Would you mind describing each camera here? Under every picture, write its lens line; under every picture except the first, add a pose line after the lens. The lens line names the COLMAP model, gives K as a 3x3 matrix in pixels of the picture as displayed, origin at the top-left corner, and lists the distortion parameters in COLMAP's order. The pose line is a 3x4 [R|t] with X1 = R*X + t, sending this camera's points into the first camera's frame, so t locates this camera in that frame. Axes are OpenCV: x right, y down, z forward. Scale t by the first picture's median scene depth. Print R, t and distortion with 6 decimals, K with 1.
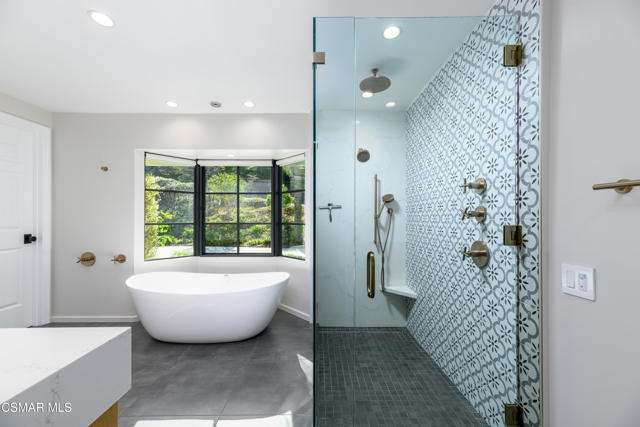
lens RADIAL K [[259.7, 0, 318.1], [0, 259.7, 217.0], [0, 0, 1]] dist [-0.000816, -0.000077]
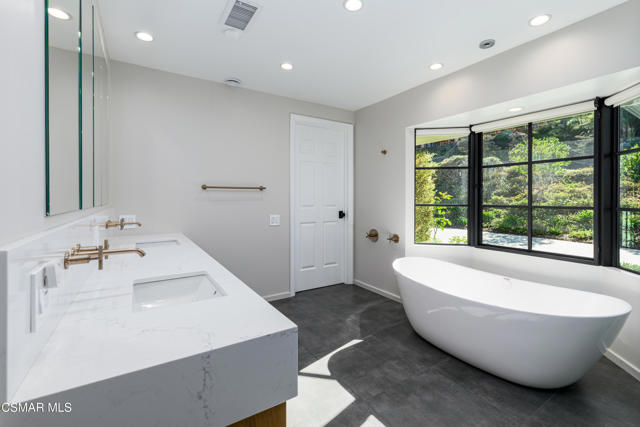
lens RADIAL K [[291.1, 0, 323.9], [0, 291.1, 199.4], [0, 0, 1]] dist [0.001930, 0.001272]
pose [[0.553643, 0.004672, -0.832741, 0.032234], [0.001247, 0.999978, 0.006440, -0.000120], [0.832753, -0.004603, 0.553625, 0.132940]]
